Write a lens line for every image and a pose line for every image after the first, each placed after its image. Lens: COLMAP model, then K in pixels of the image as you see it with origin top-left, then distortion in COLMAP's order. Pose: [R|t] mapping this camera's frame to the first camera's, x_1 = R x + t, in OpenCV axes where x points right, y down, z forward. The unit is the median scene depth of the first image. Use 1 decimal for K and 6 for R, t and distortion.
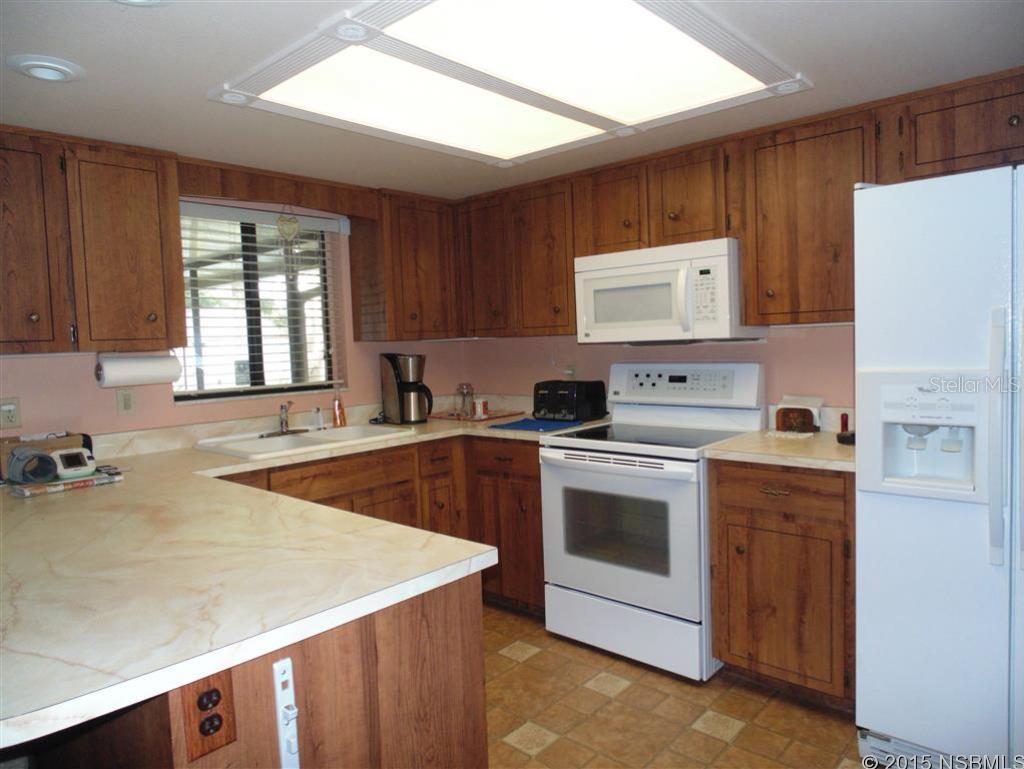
lens RADIAL K [[689.6, 0, 512.7], [0, 689.6, 385.6], [0, 0, 1]] dist [0.004181, 0.000467]
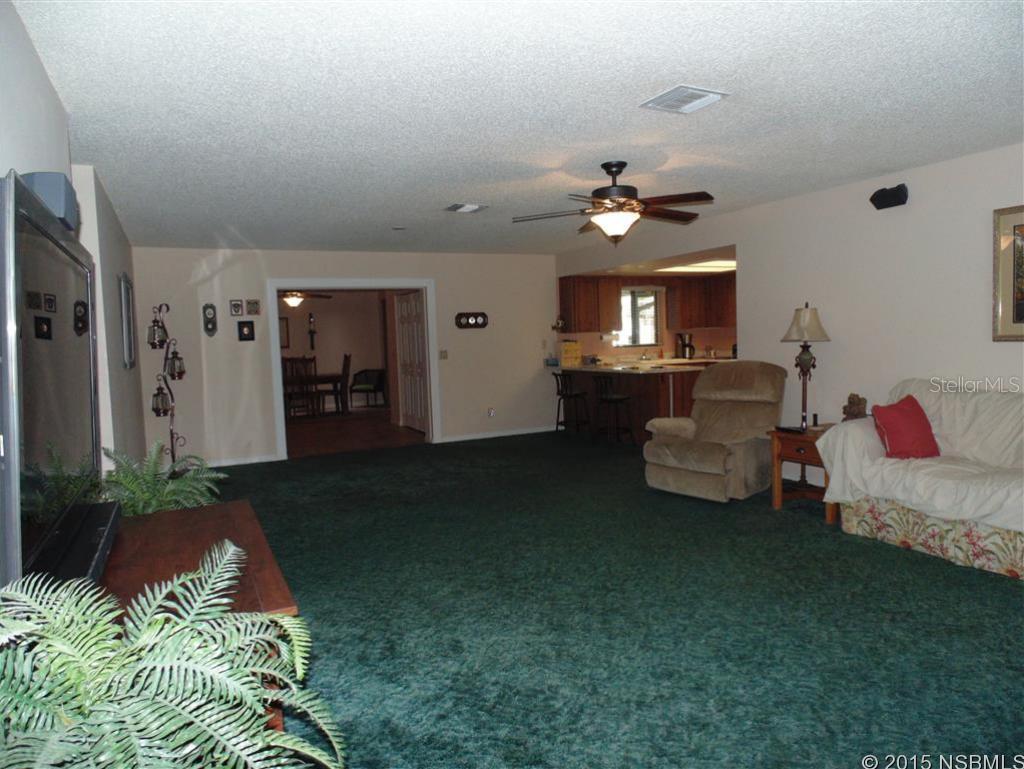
lens RADIAL K [[689.6, 0, 510.2], [0, 689.6, 381.4], [0, 0, 1]] dist [0.004181, 0.000467]
pose [[0.928807, 0.029613, -0.369378, 0.221067], [-0.026067, 0.999554, 0.014591, 0.123276], [0.369645, -0.003923, 0.929165, -1.832655]]
